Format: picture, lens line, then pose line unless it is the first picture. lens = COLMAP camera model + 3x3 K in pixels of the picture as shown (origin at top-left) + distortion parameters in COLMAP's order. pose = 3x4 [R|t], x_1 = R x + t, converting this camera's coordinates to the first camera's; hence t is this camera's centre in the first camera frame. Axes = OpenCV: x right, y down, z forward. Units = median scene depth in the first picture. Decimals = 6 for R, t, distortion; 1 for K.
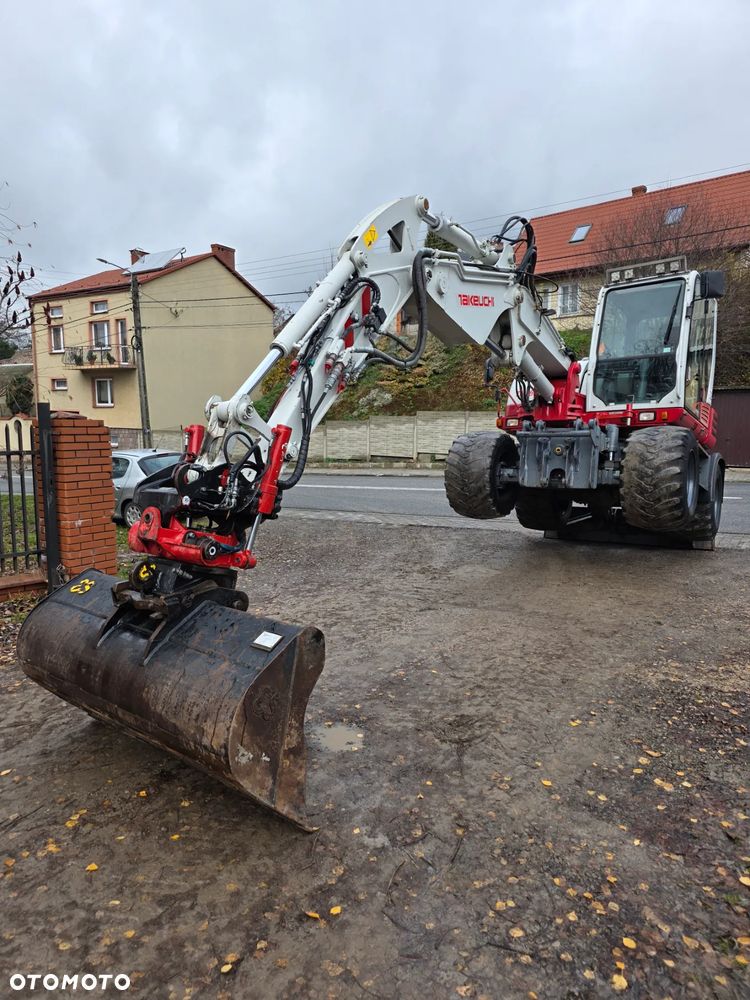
lens RADIAL K [[657.5, 0, 359.1], [0, 657.5, 502.8], [0, 0, 1]] dist [0.074760, -0.065500]
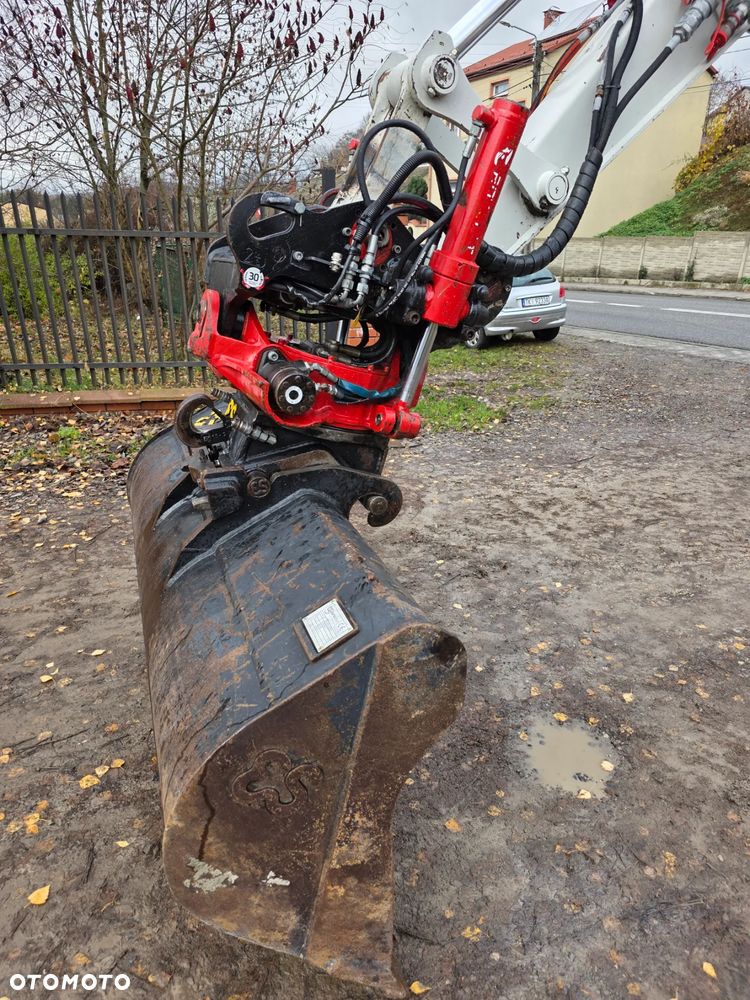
lens RADIAL K [[659.4, 0, 381.0], [0, 659.4, 506.2], [0, 0, 1]] dist [0.064664, -0.058720]
pose [[0.860551, 0.206335, -0.465702, 0.059916], [-0.077742, 0.956773, 0.280254, 0.010769], [0.503397, -0.204968, 0.839392, 0.560179]]
